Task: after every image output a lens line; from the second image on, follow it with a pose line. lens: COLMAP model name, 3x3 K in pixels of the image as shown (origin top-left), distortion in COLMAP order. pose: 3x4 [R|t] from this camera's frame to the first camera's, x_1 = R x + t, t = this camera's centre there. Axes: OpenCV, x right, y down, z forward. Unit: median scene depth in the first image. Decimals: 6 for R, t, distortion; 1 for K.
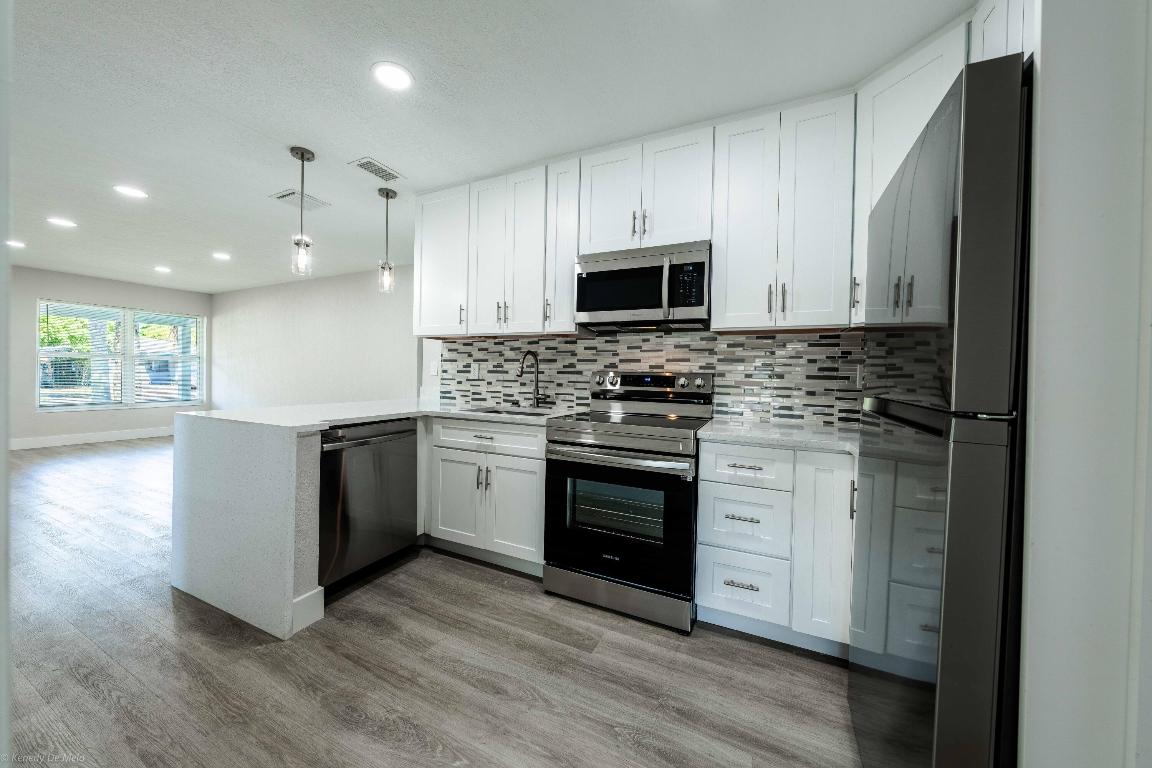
lens RADIAL K [[389.8, 0, 578.2], [0, 389.8, 398.8], [0, 0, 1]] dist [-0.000428, 0.004941]
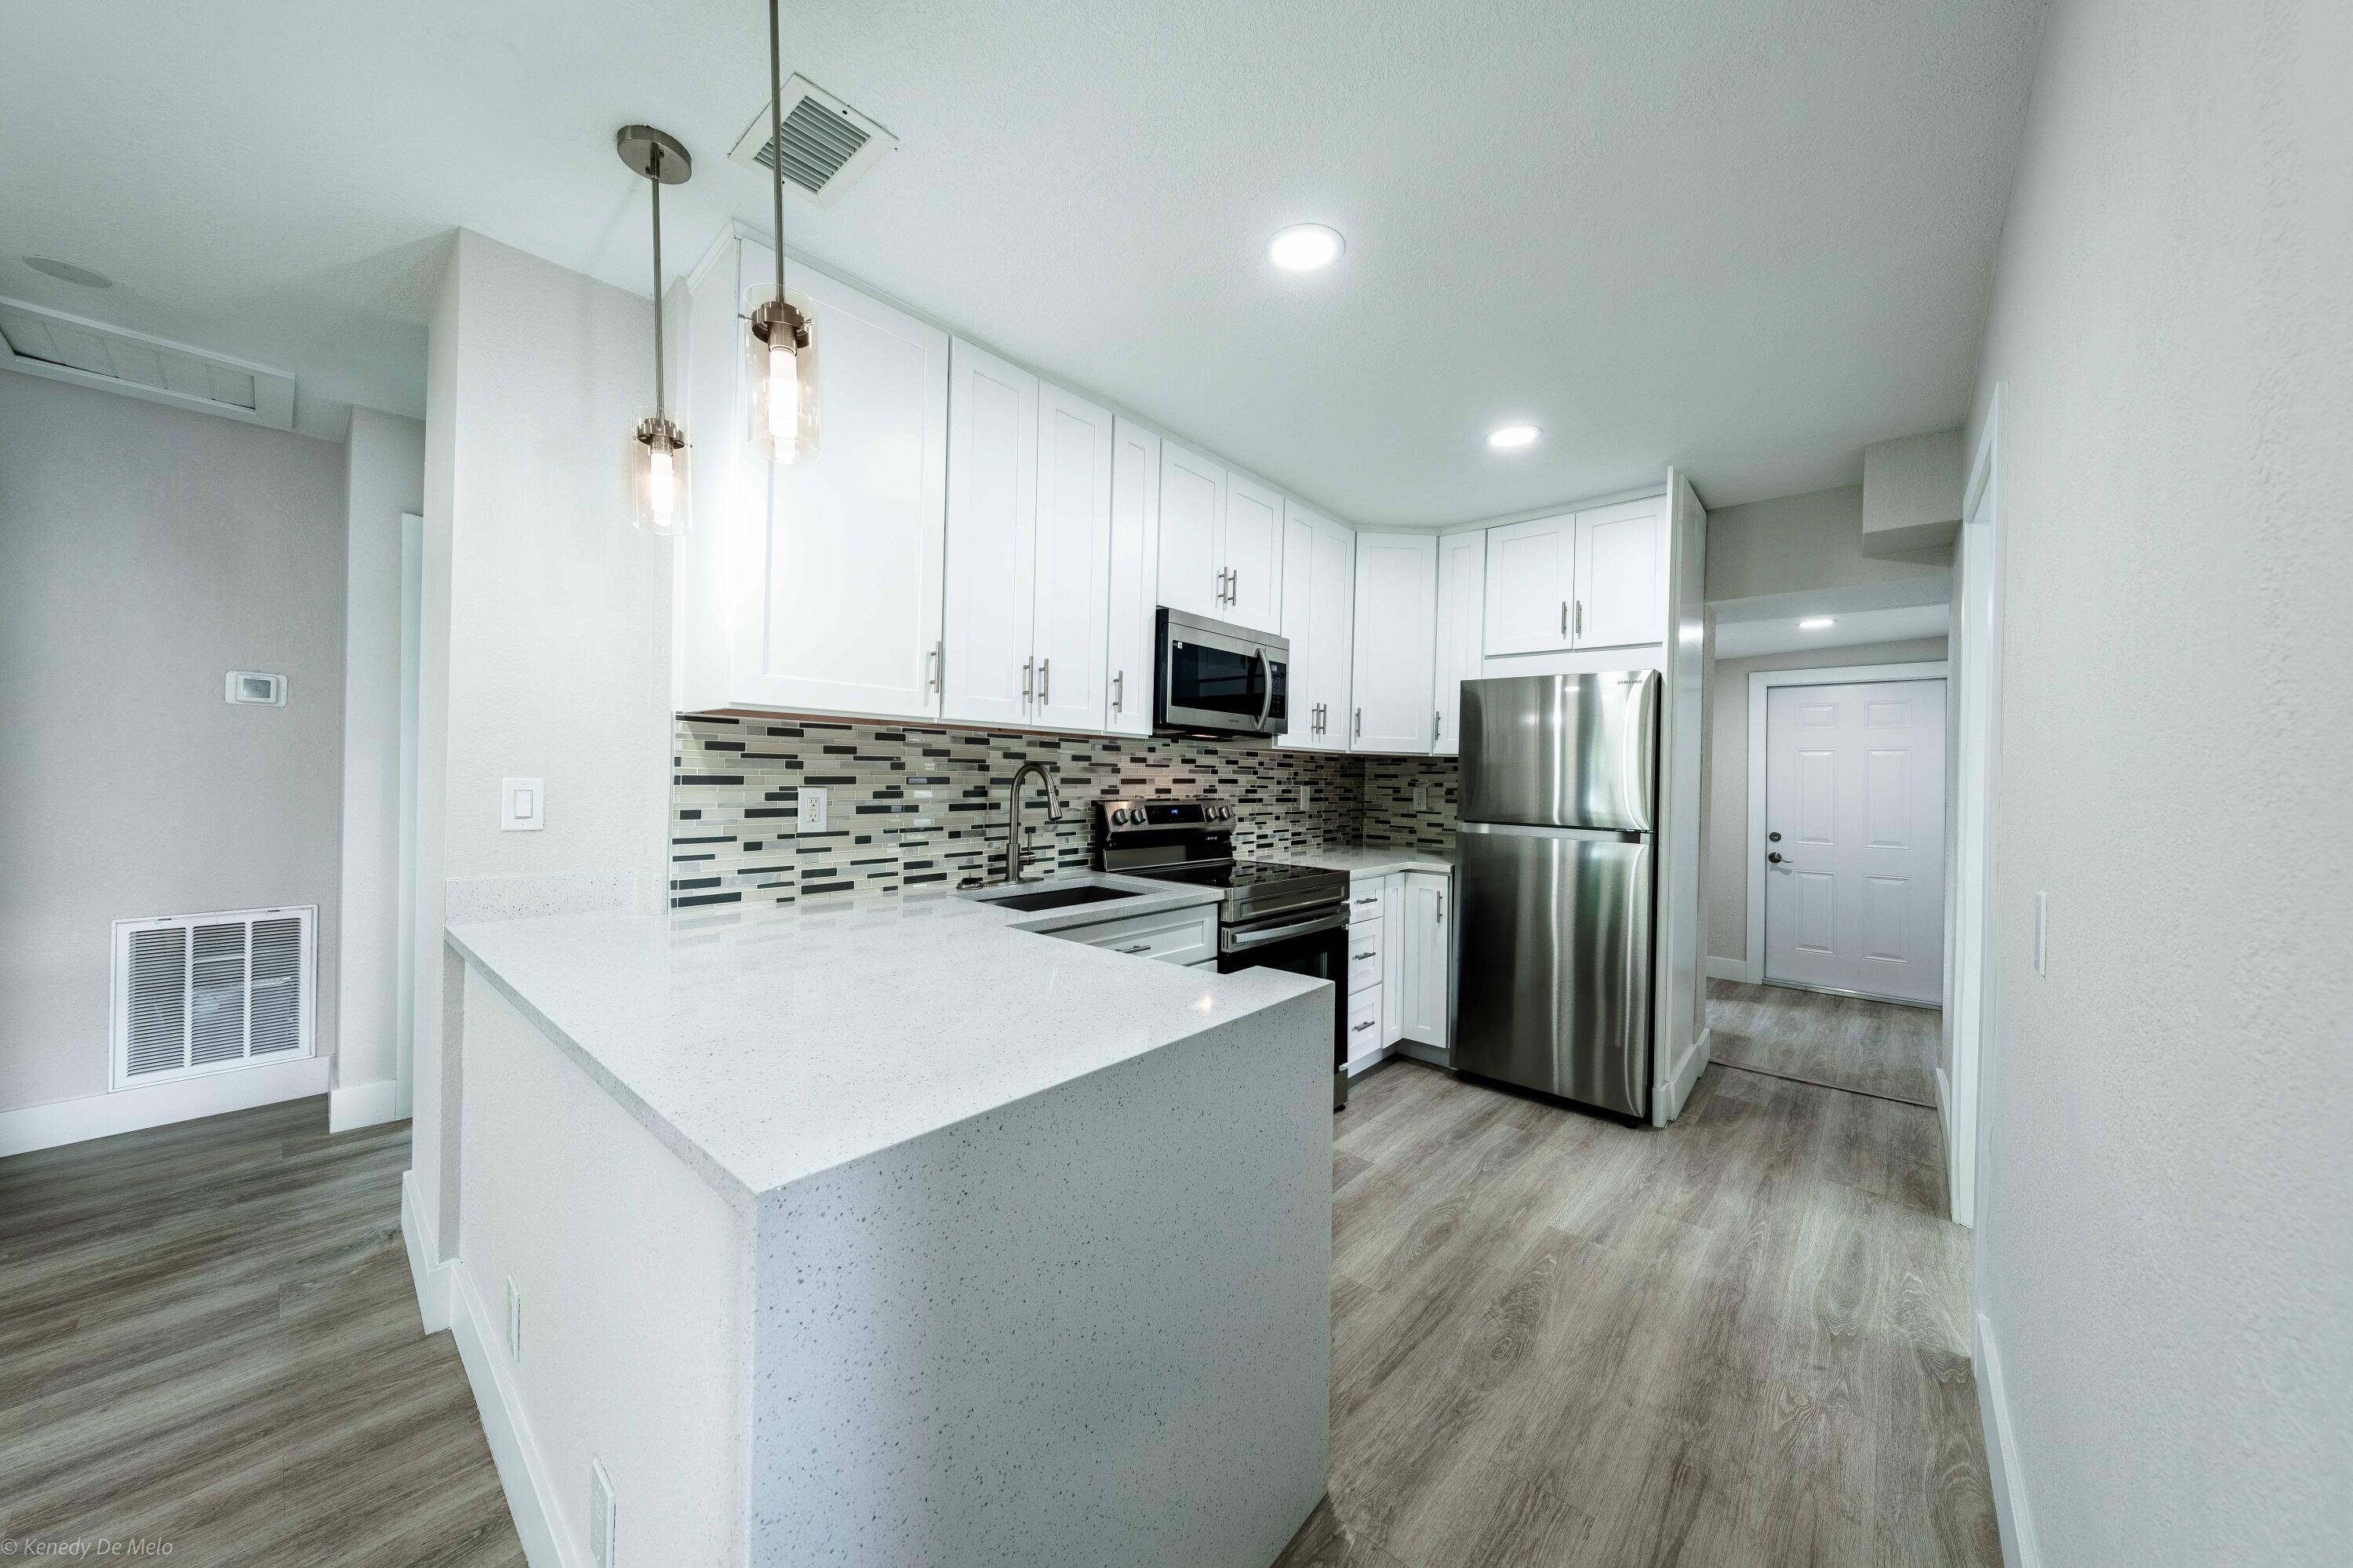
lens RADIAL K [[815.1, 0, 1176.5], [0, 815.1, 784.0], [0, 0, 1]] dist [-0.000485, -0.000070]
pose [[0.275993, -0.000522, 0.961159, -0.976987], [0.092301, 0.995393, -0.025963, -0.049002], [-0.956718, 0.095881, 0.274770, 0.528650]]
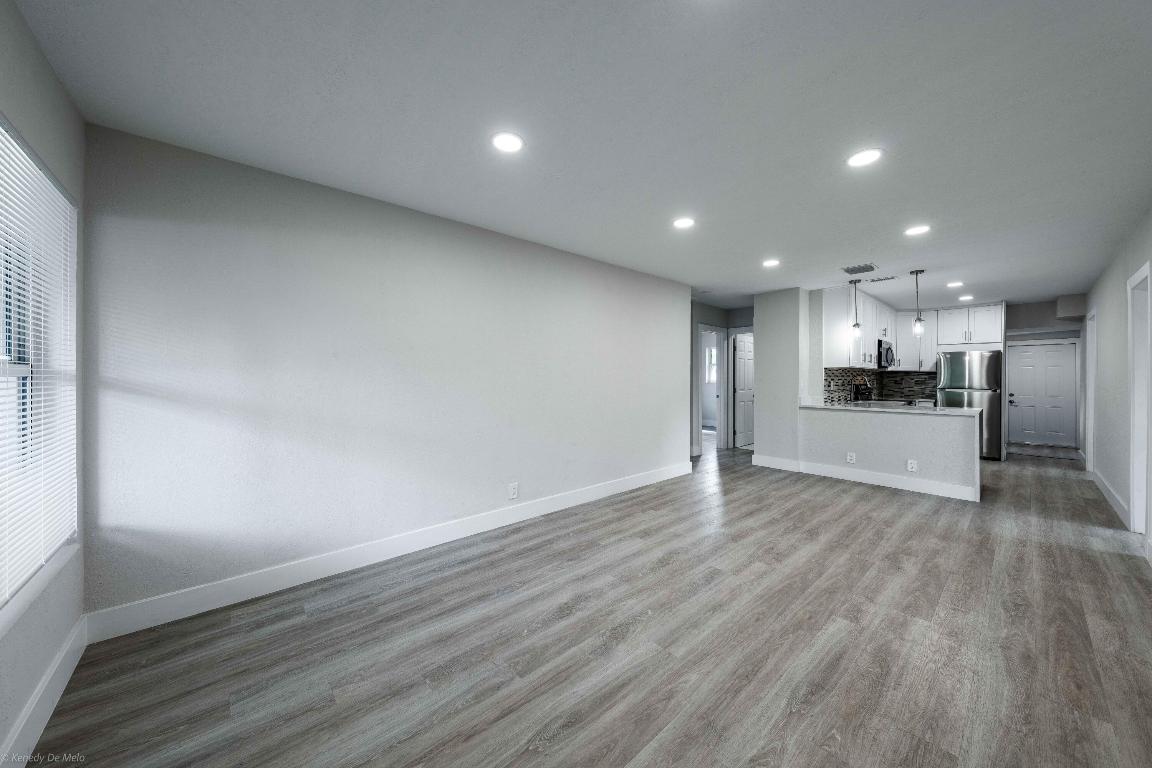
lens RADIAL K [[399.0, 0, 576.0], [0, 399.0, 384.0], [0, 0, 1]] dist [-0.000485, -0.000070]
pose [[0.389916, -0.008246, 0.920813, -2.688192], [0.102319, 0.994156, -0.034424, -0.150164], [-0.915148, 0.107639, 0.388481, 1.508997]]
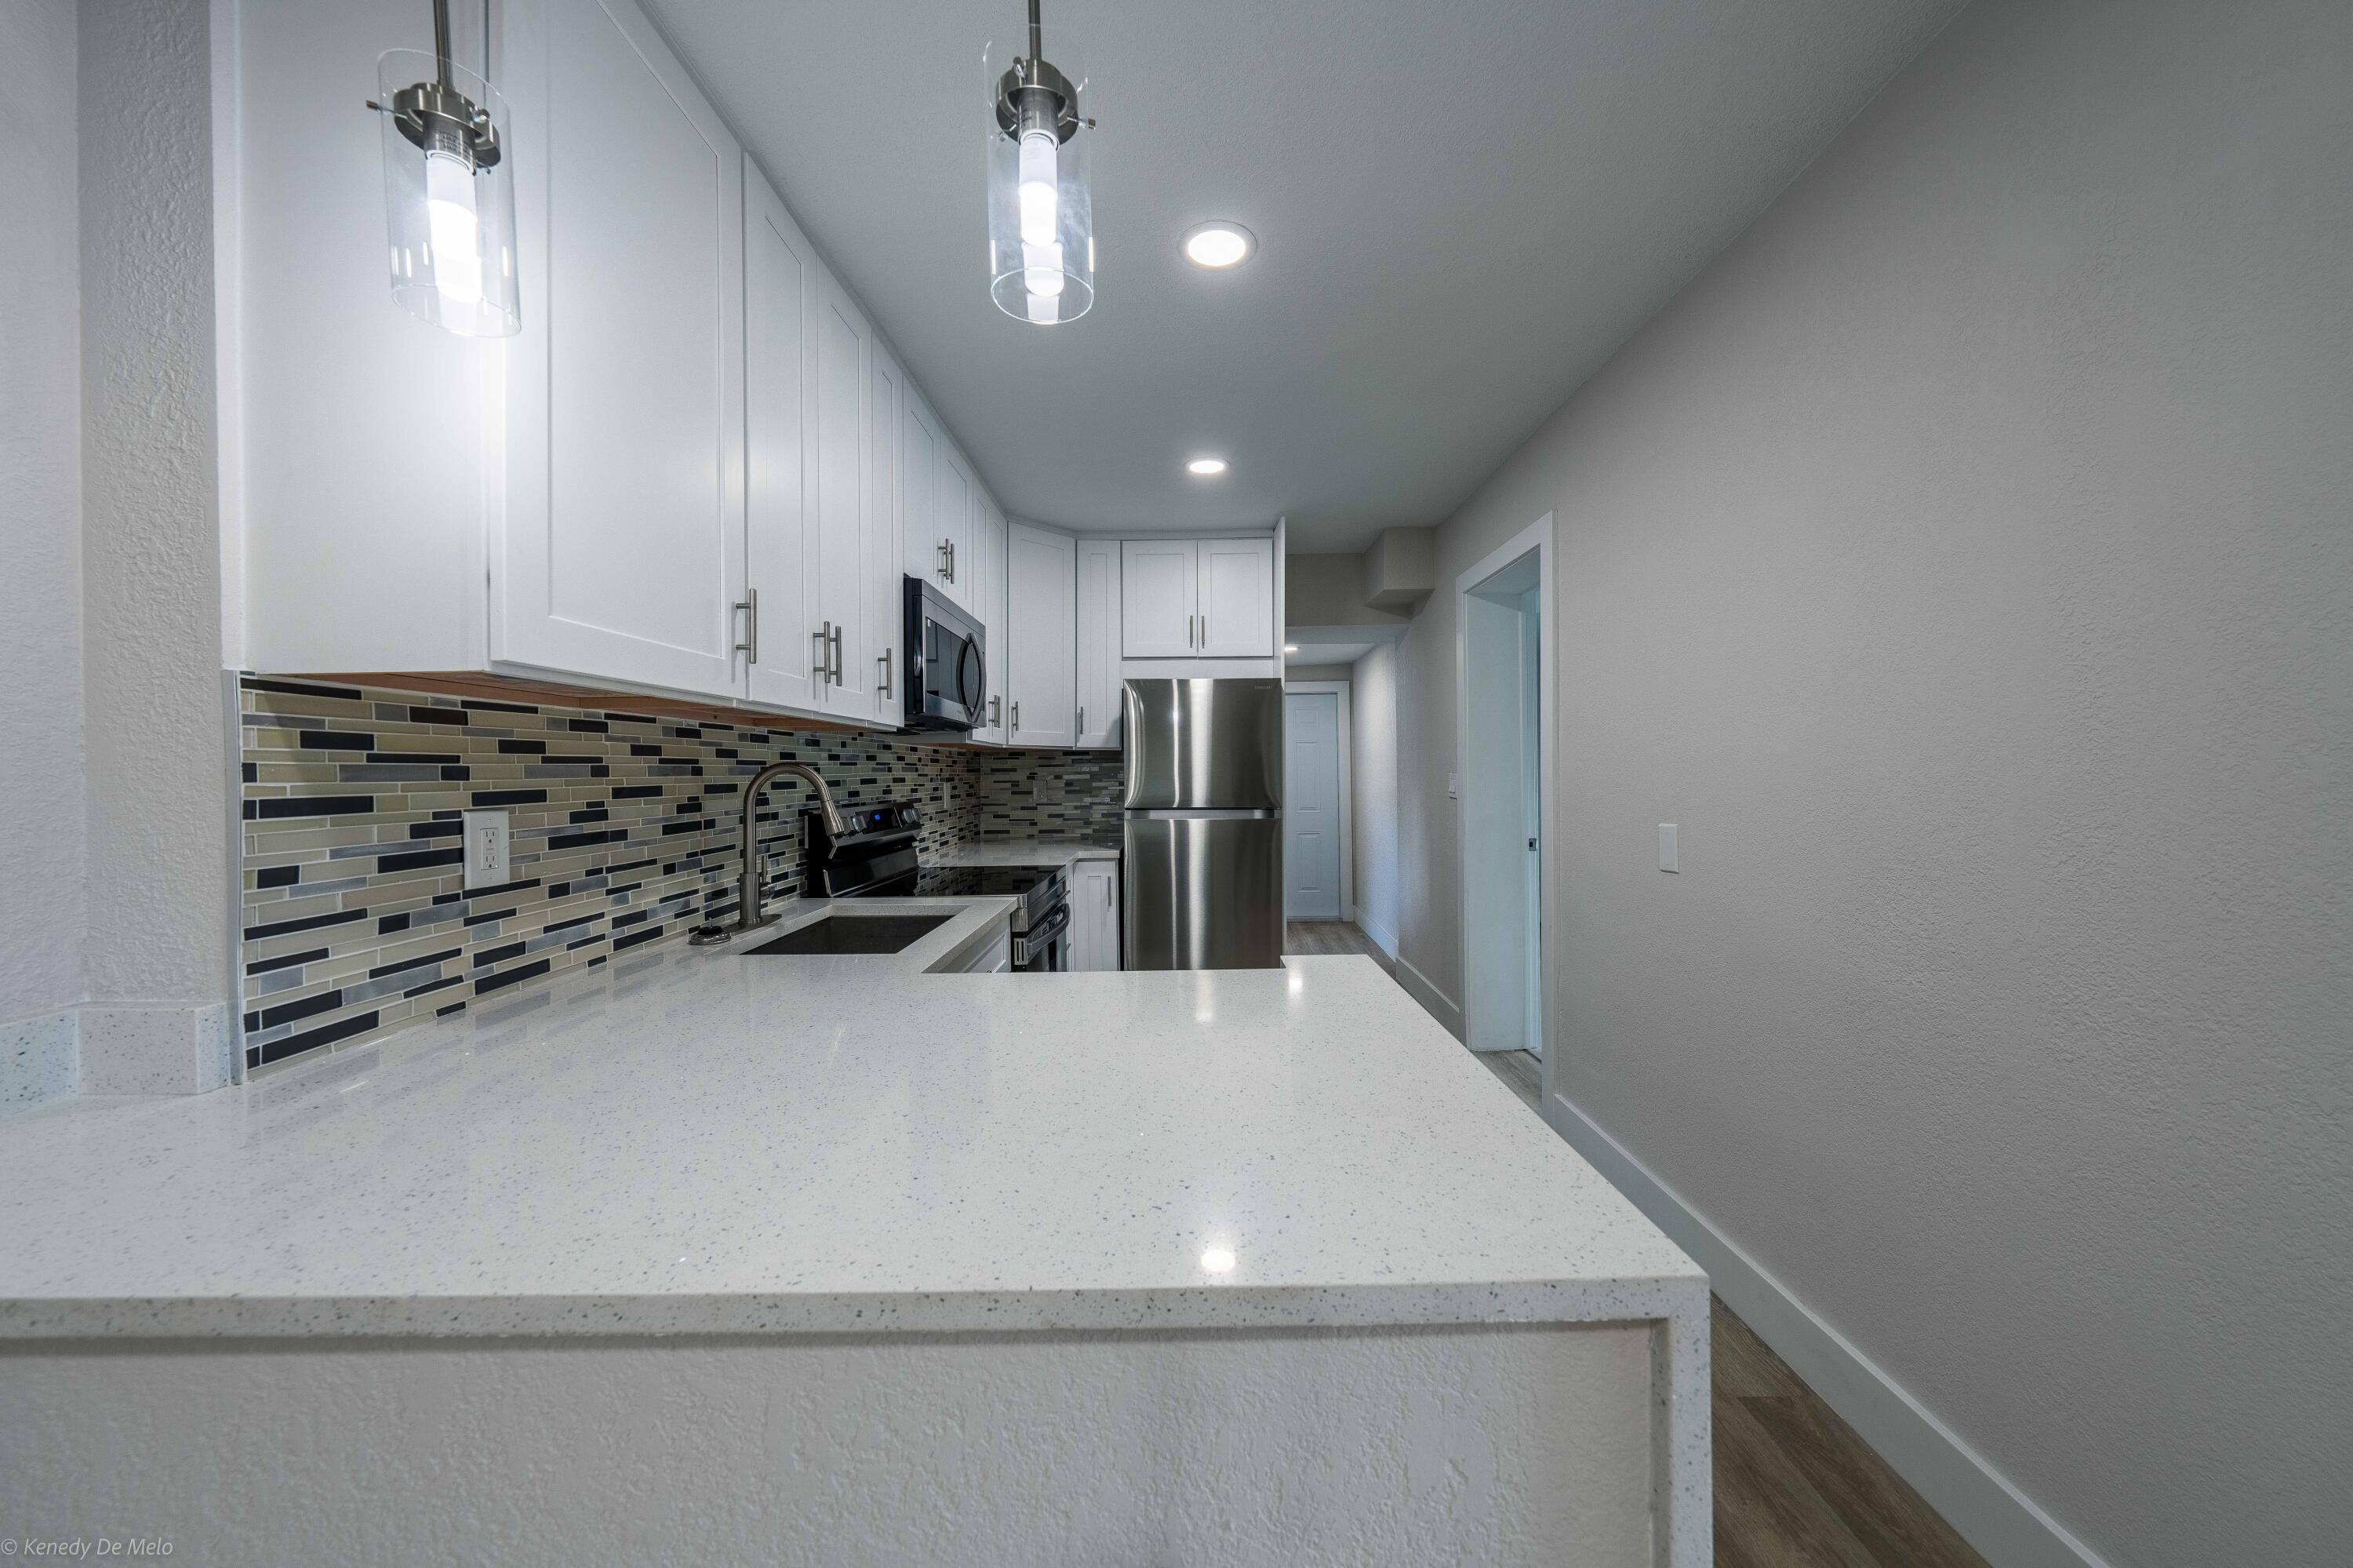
lens RADIAL K [[800.9, 0, 1187.3], [0, 800.9, 789.4], [0, 0, 1]] dist [-0.000482, -0.000053]
pose [[-0.429746, -0.011667, 0.902875, -0.896726], [0.116255, 0.990879, 0.068139, -0.097014], [-0.895435, 0.134246, -0.424470, 0.930530]]
